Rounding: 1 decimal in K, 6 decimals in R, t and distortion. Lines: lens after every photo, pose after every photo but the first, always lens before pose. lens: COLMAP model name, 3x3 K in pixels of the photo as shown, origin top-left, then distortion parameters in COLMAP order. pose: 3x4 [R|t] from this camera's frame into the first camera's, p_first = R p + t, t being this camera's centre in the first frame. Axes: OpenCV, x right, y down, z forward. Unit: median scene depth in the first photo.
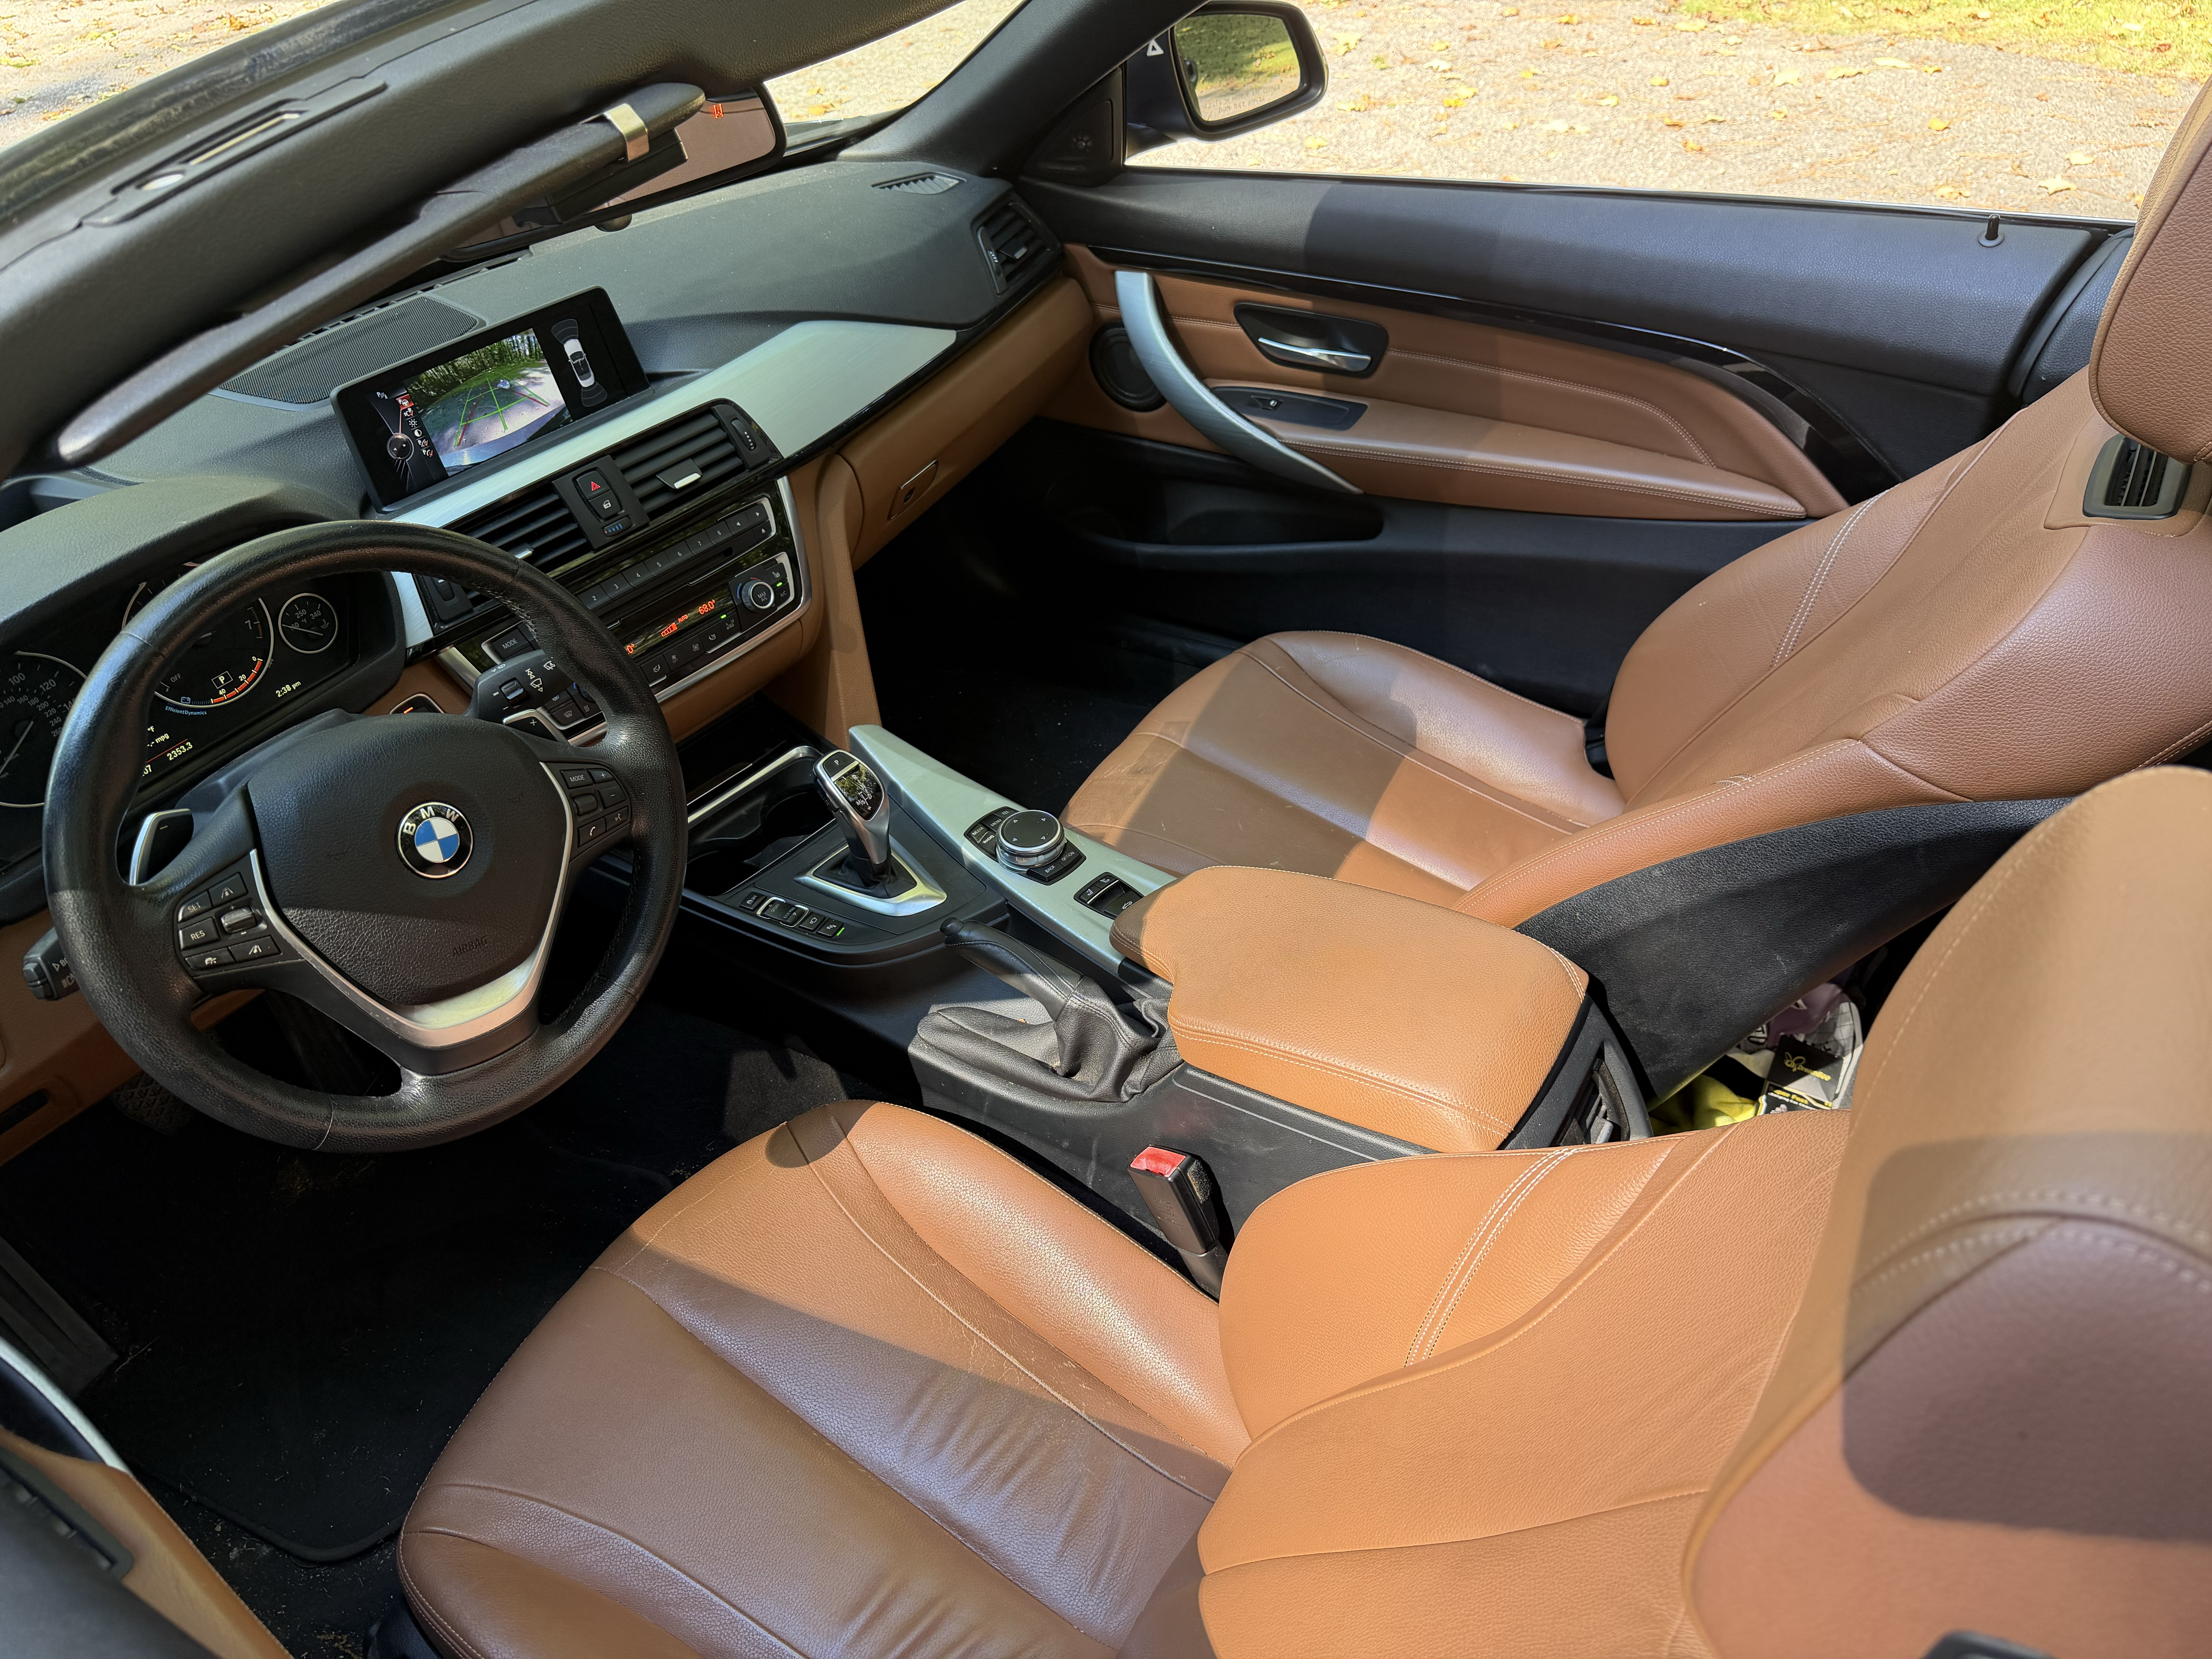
lens RADIAL K [[1536.6, 0, 1108.1], [0, 1536.6, 847.6], [0, 0, 1]] dist [0.046773, -0.087077]
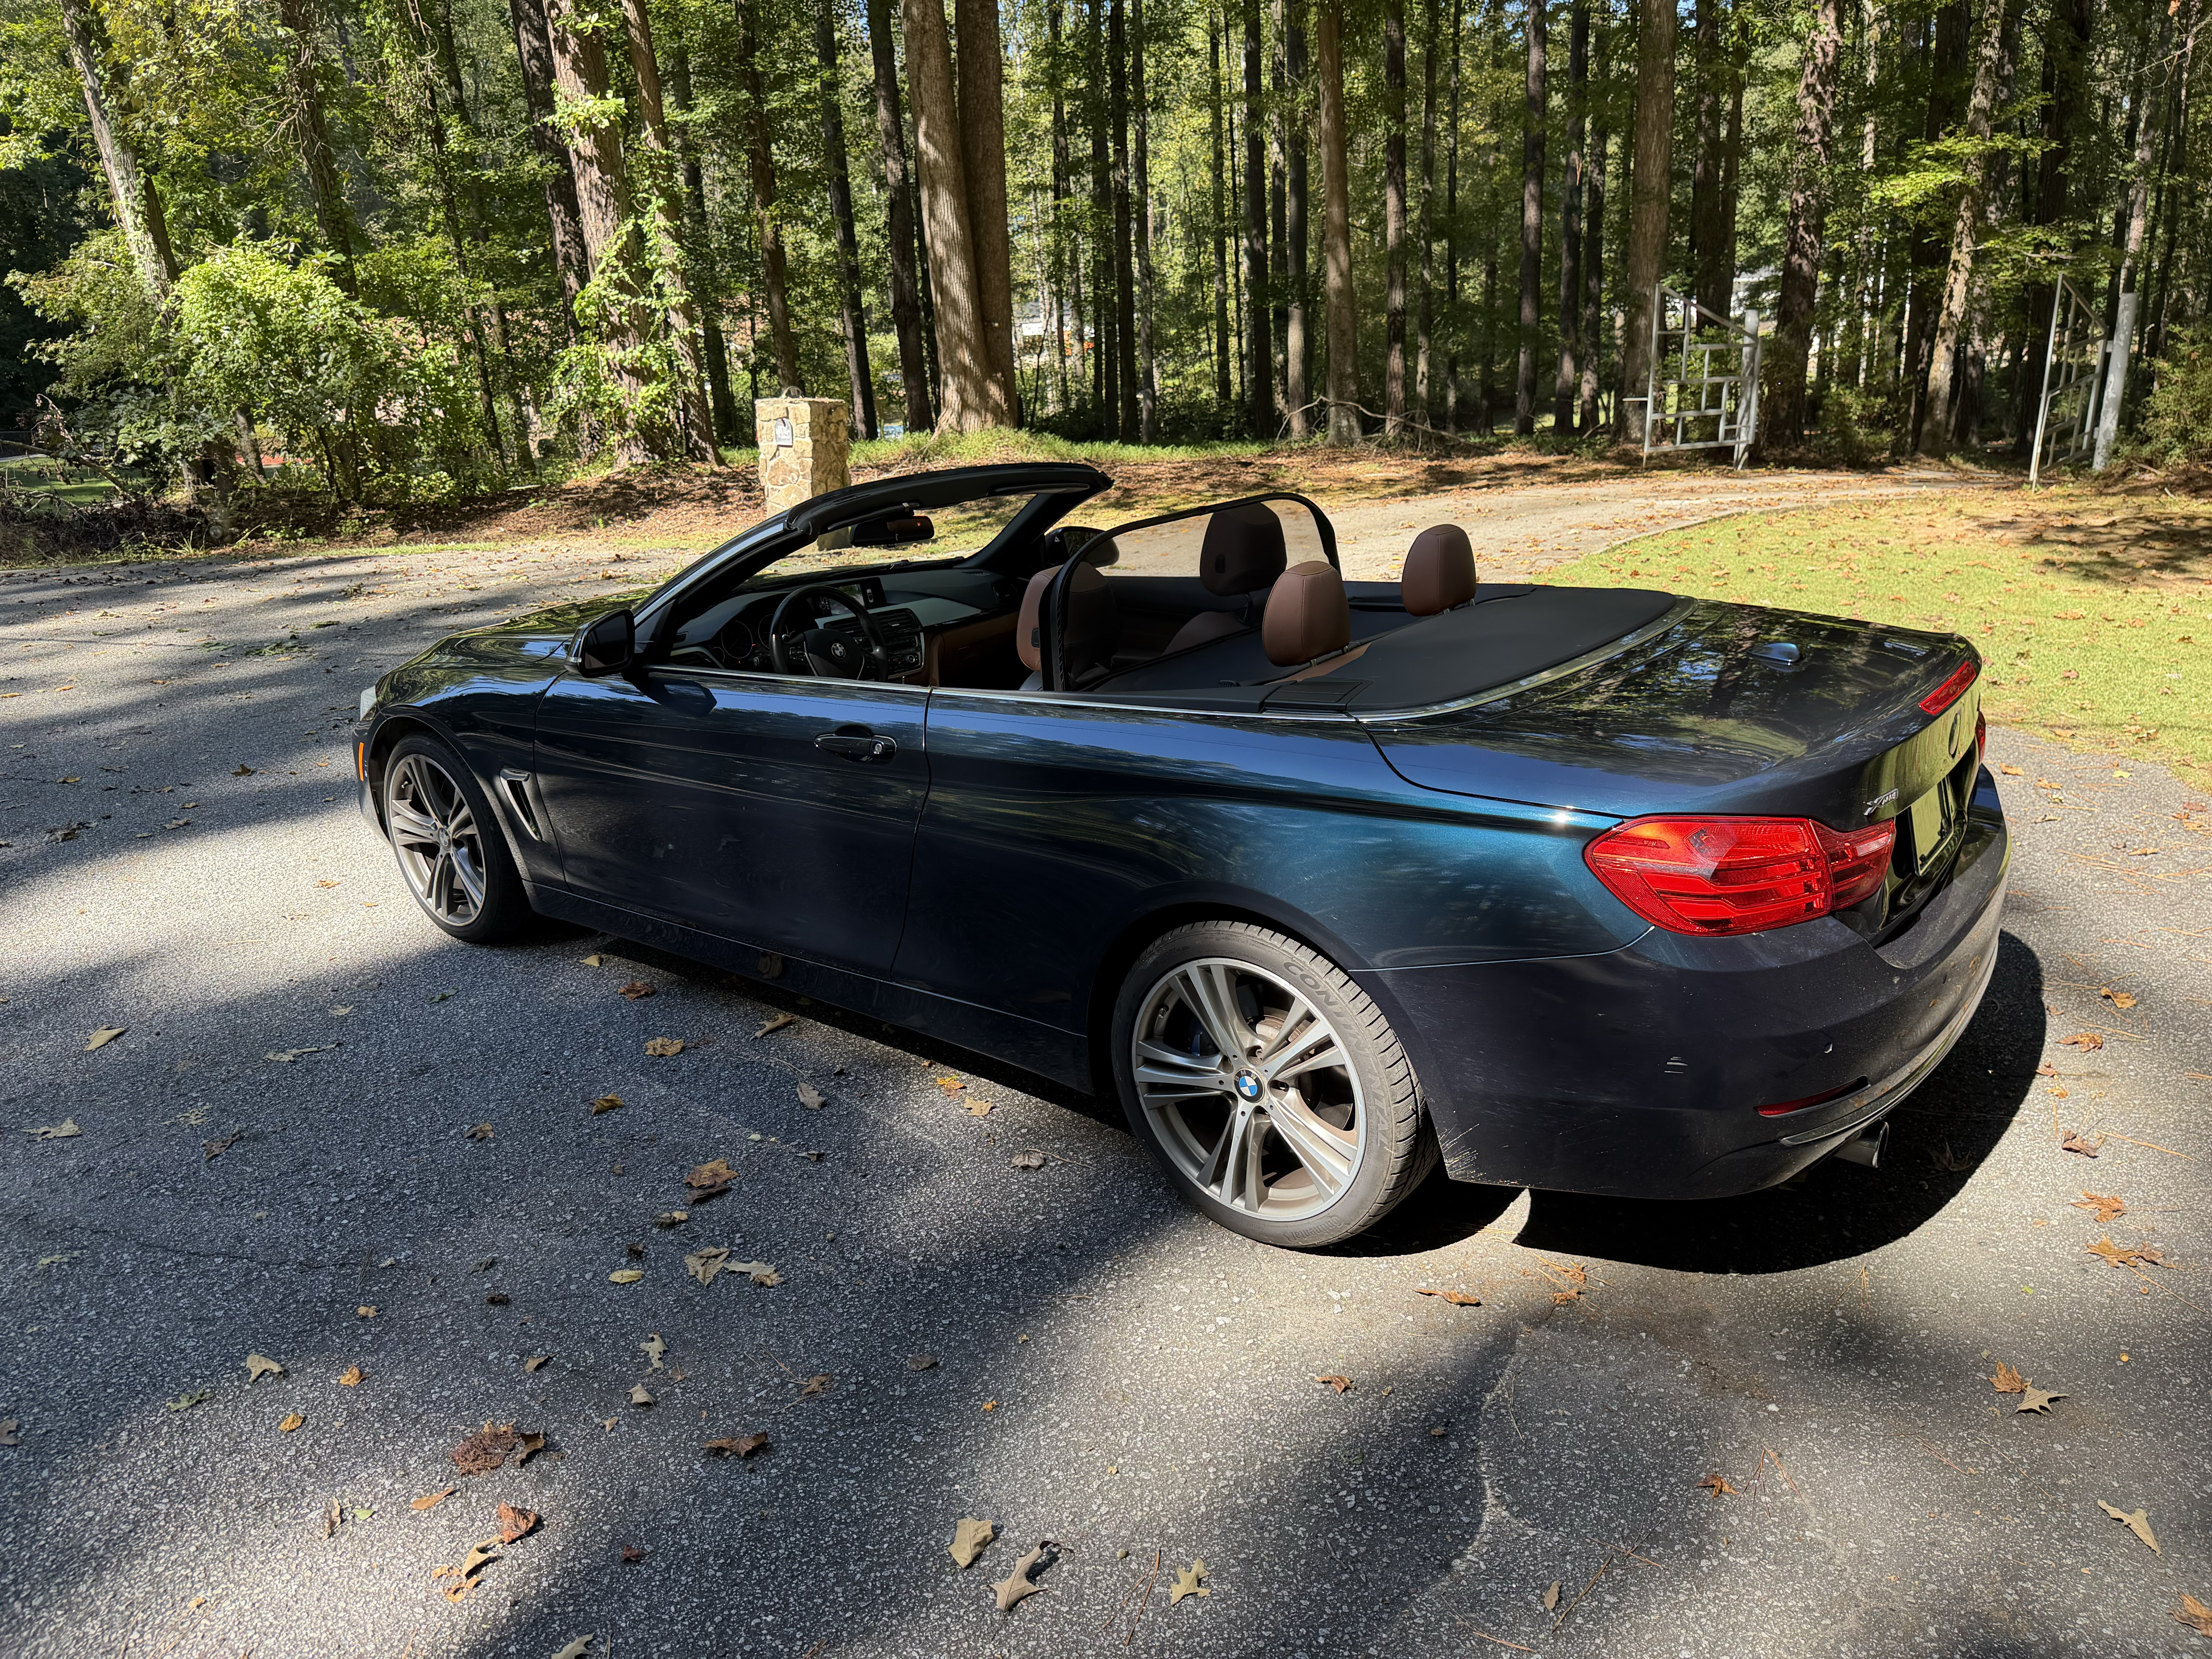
lens RADIAL K [[1536.6, 0, 1108.1], [0, 1536.6, 847.6], [0, 0, 1]] dist [0.046773, -0.087077]
pose [[0.993742, 0.066733, -0.089573, 0.548986], [-0.094163, 0.931845, -0.350427, 1.388701], [0.060083, 0.356669, 0.932297, -2.029970]]
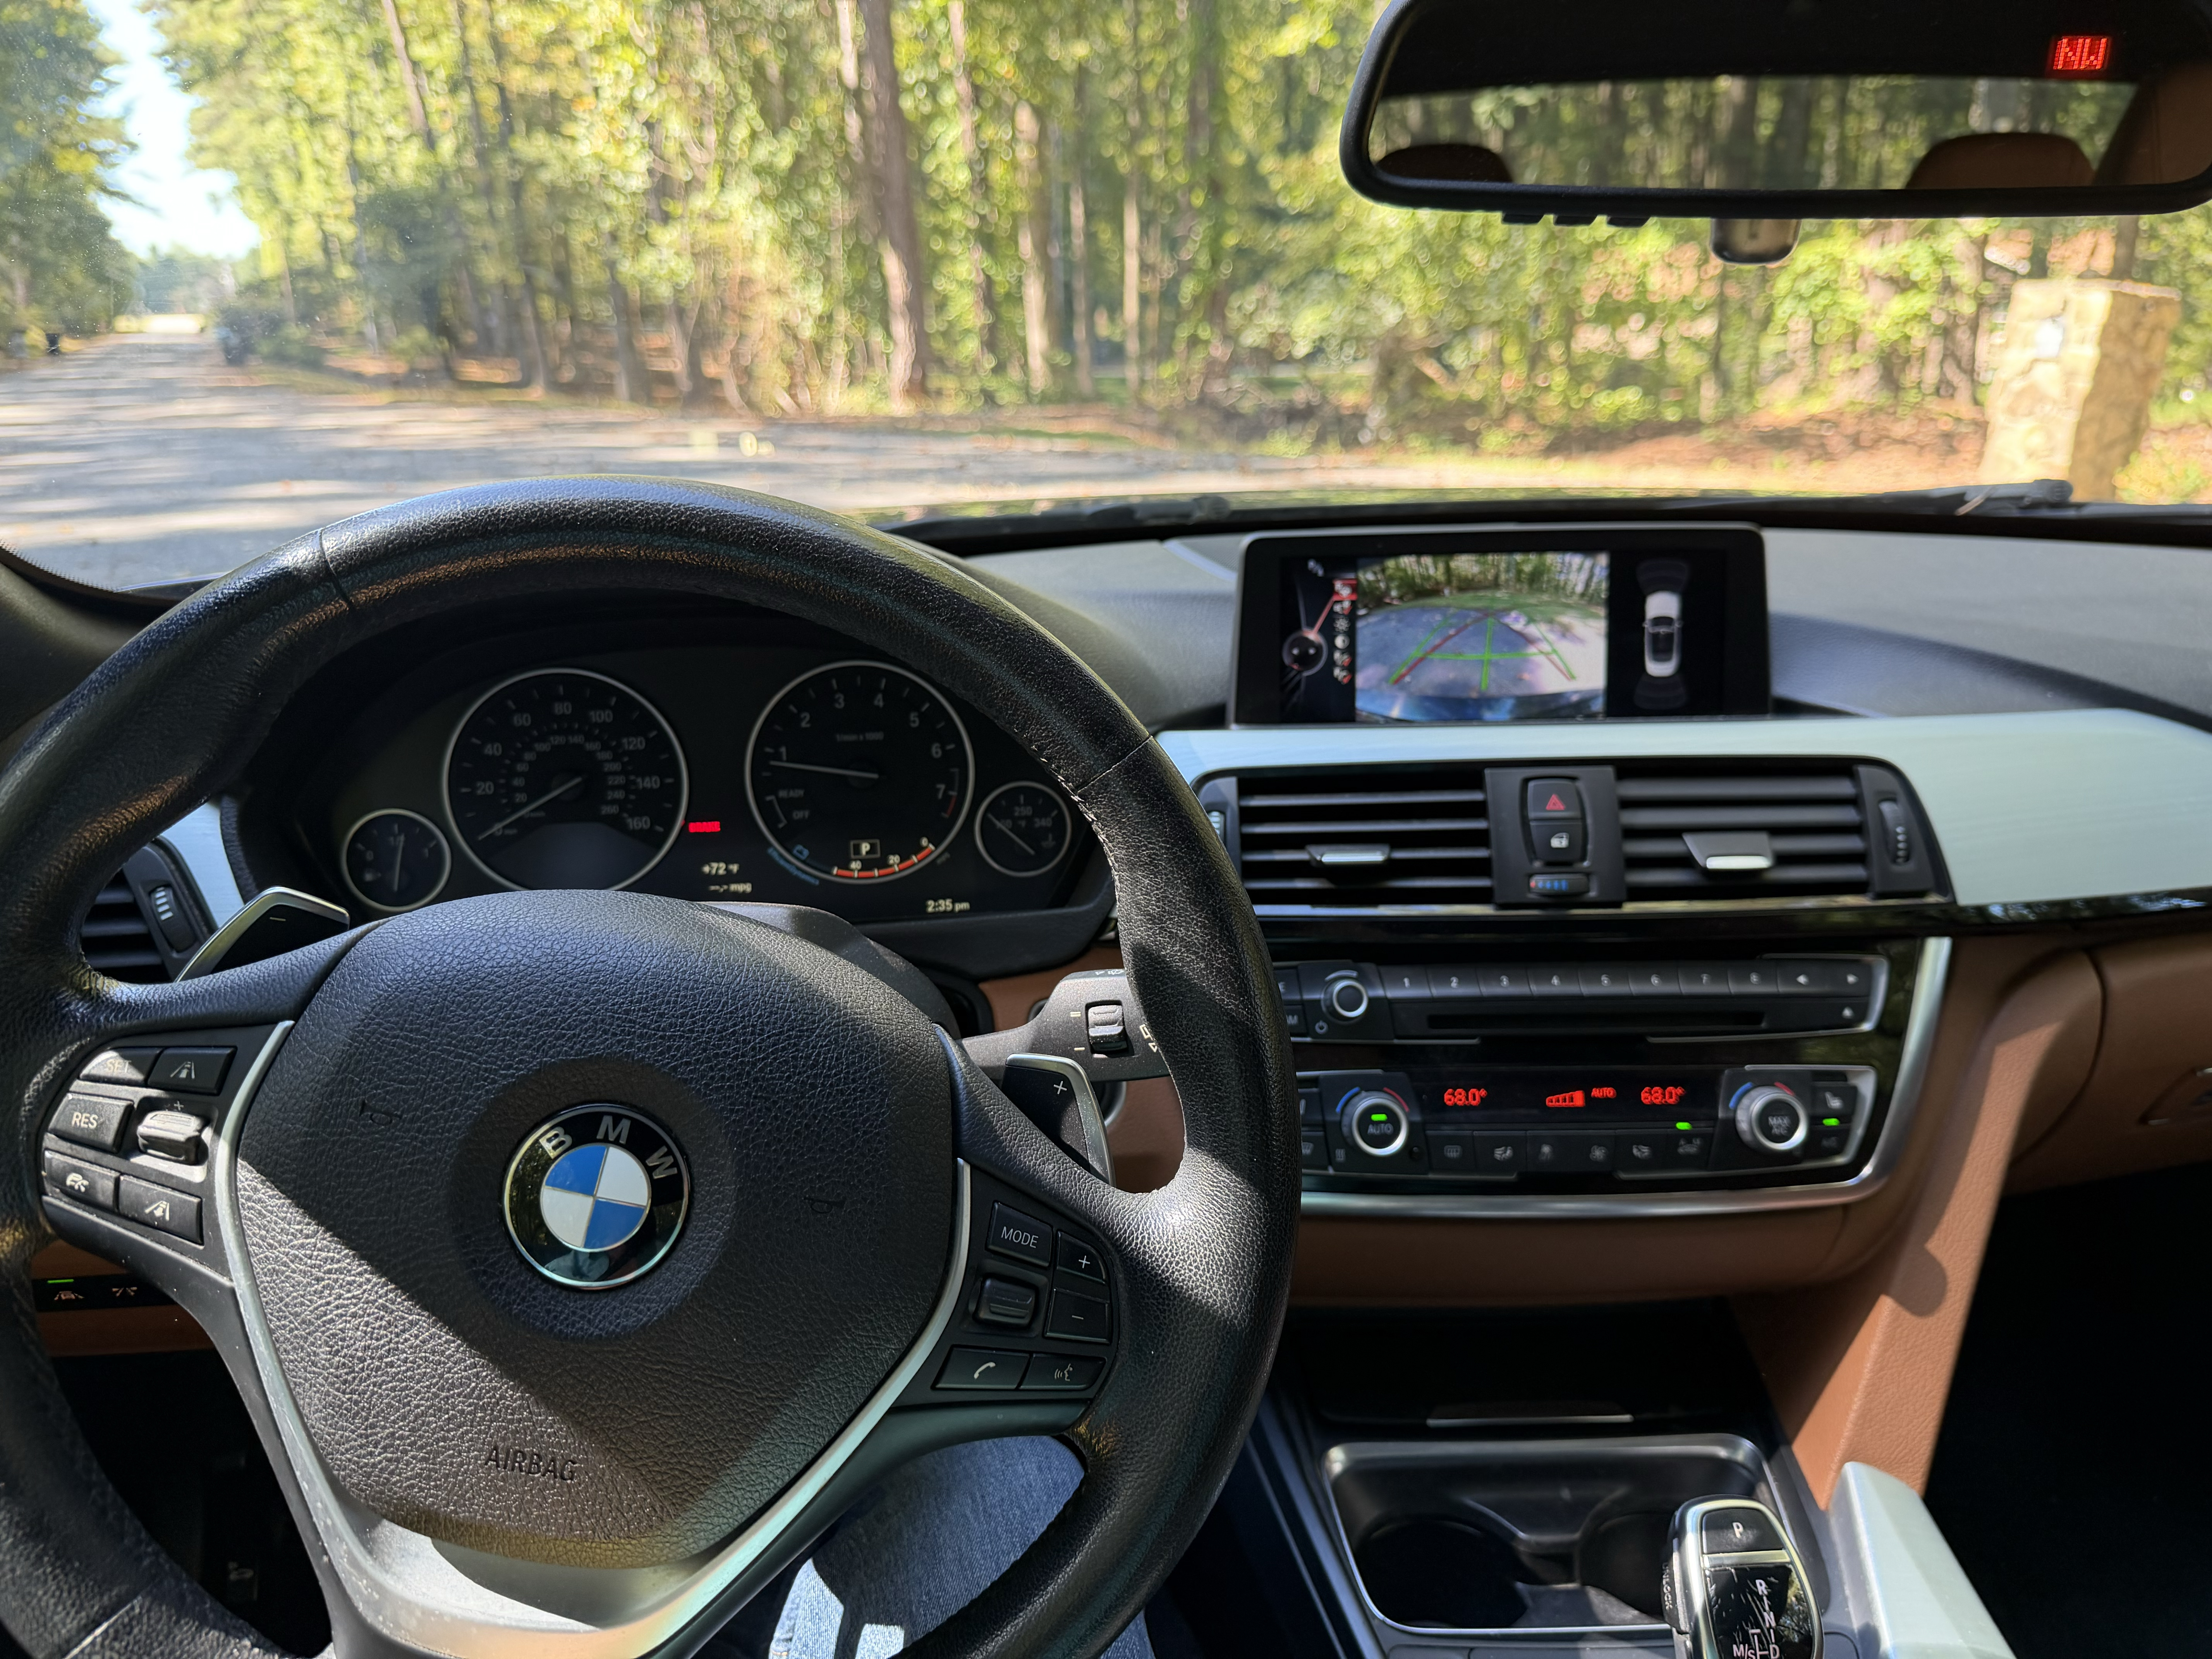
lens RADIAL K [[1536.6, 0, 1108.1], [0, 1536.6, 847.6], [0, 0, 1]] dist [0.046773, -0.087077]
pose [[0.641915, 0.305093, -0.703465, -0.042668], [-0.511951, 0.853522, -0.096985, -0.080503], [0.570833, 0.422395, 0.704082, 0.488858]]
